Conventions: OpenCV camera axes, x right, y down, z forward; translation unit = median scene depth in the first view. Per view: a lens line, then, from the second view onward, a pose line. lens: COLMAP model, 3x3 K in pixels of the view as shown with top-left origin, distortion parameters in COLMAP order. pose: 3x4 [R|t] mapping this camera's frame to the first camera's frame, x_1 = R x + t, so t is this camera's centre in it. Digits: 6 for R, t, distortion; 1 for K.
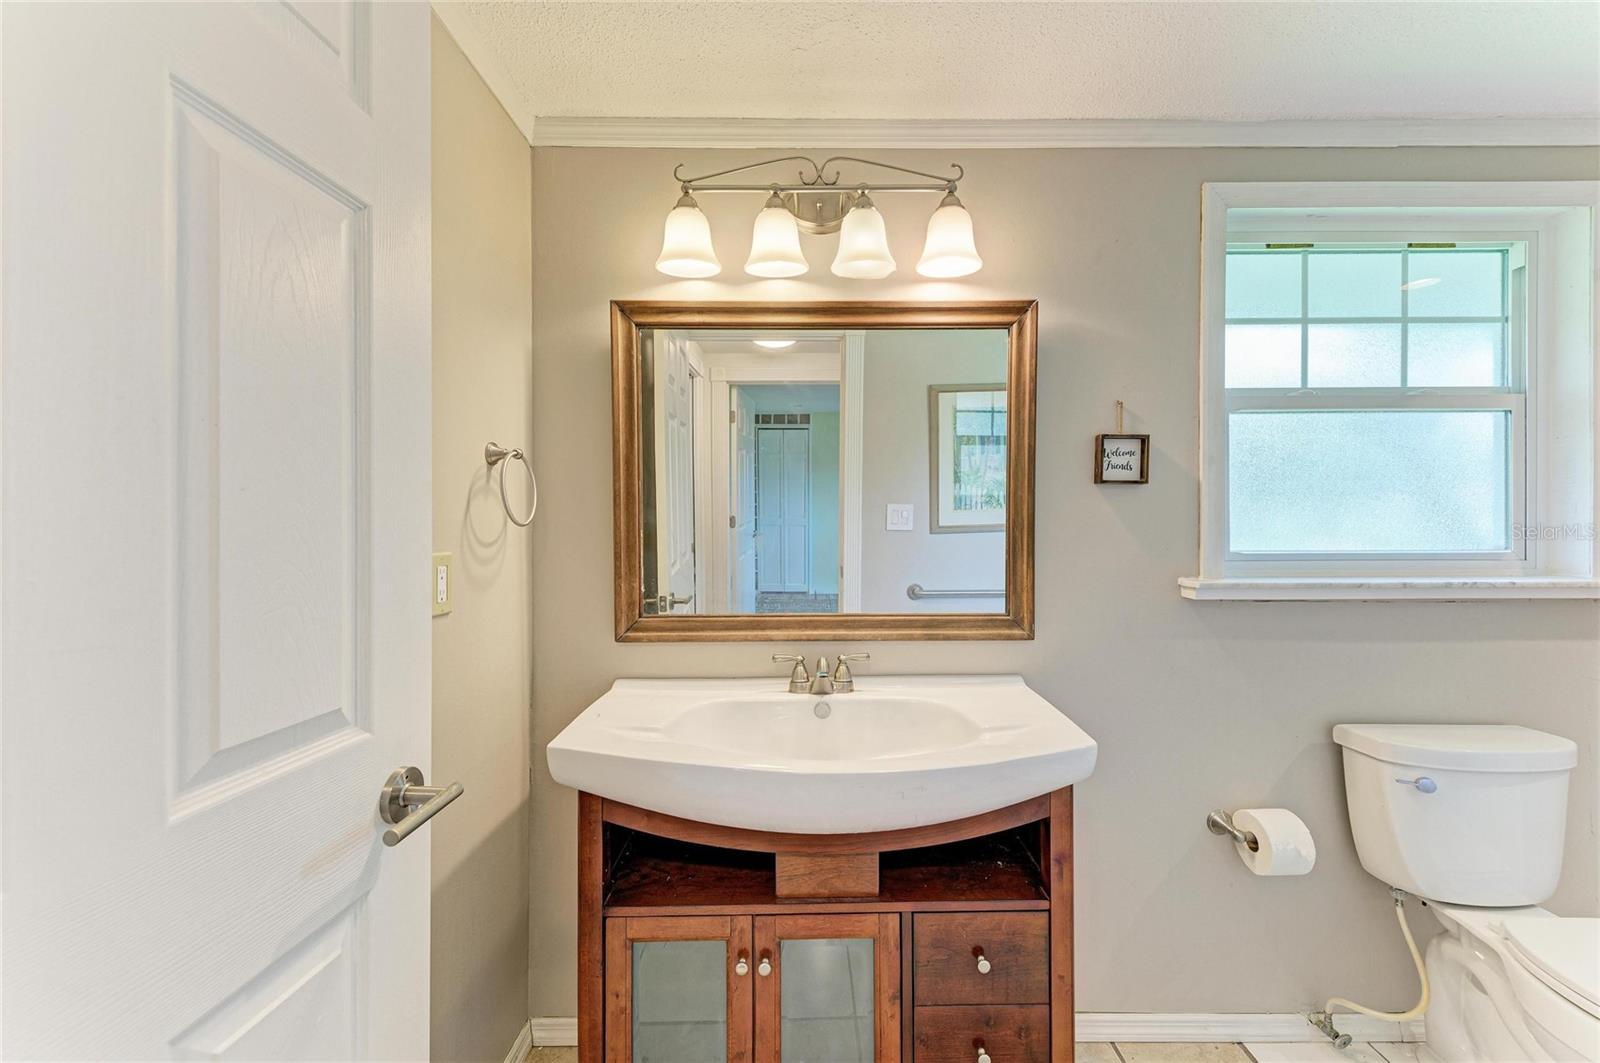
lens RADIAL K [[624.0, 0, 805.7], [0, 624.0, 527.2], [0, 0, 1]] dist [0.001700, -0.000046]
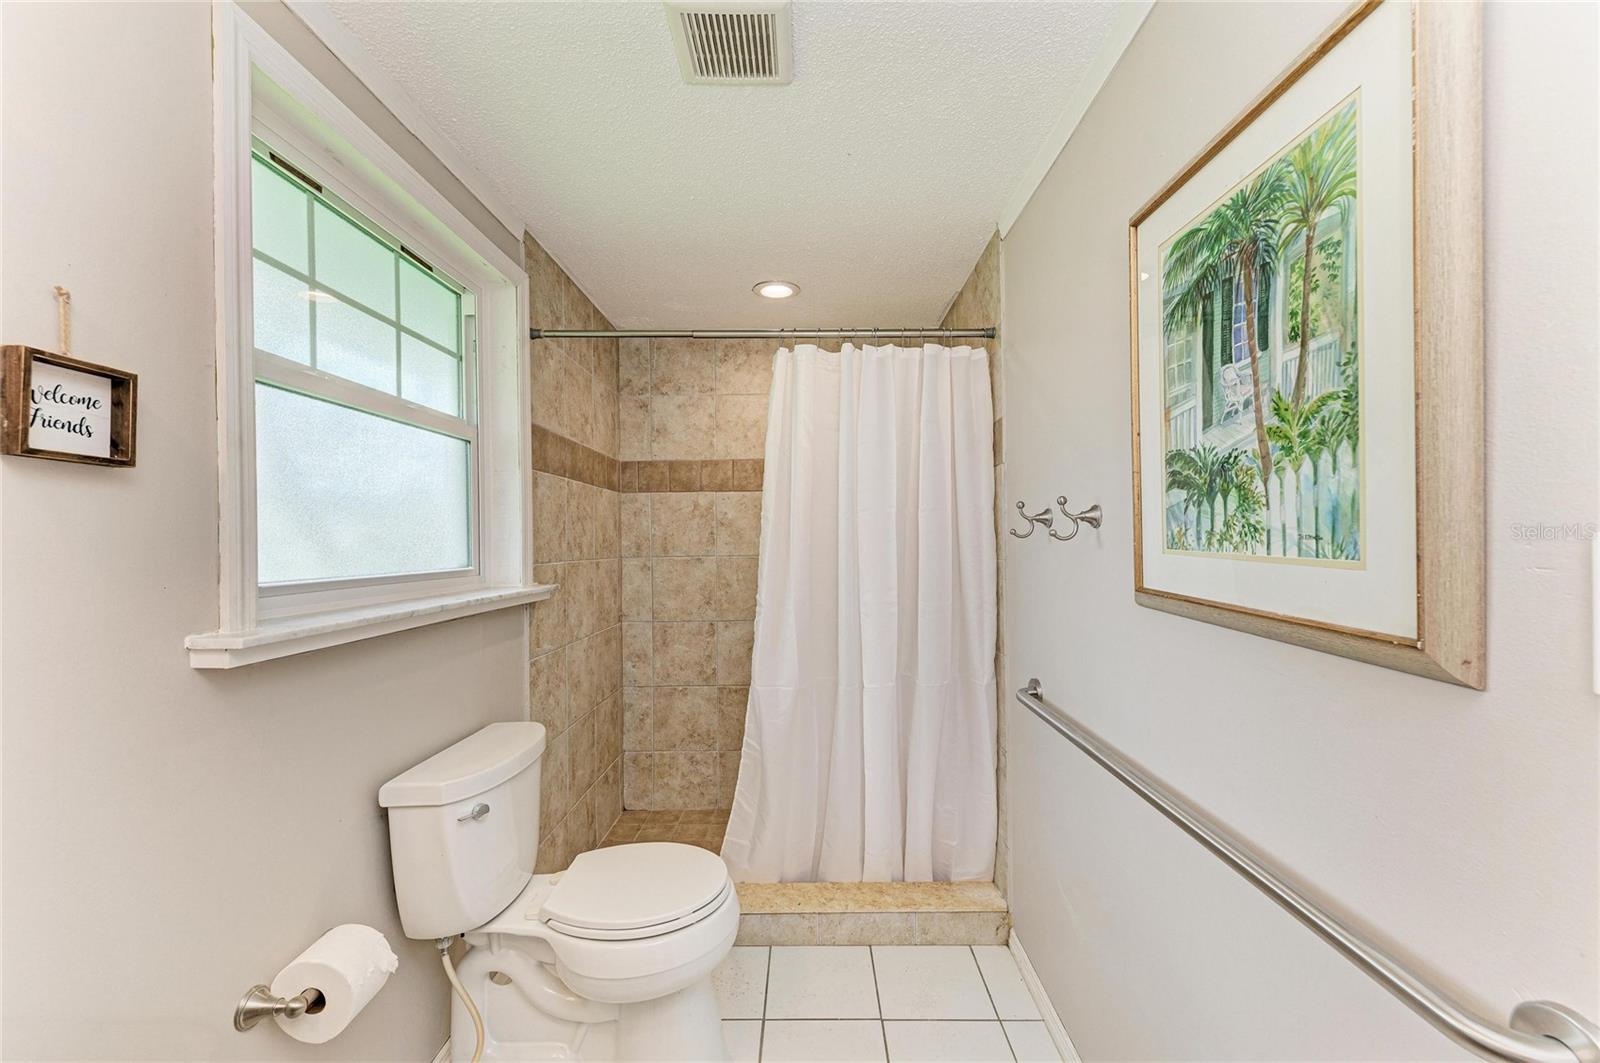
lens RADIAL K [[624.0, 0, 804.0], [0, 624.0, 543.7], [0, 0, 1]] dist [0.001700, -0.000046]
pose [[-0.003063, -0.002198, 0.999993, 0.018568], [0.007503, 0.999969, 0.002221, -0.002018], [-0.999967, 0.007510, -0.003046, 0.432679]]
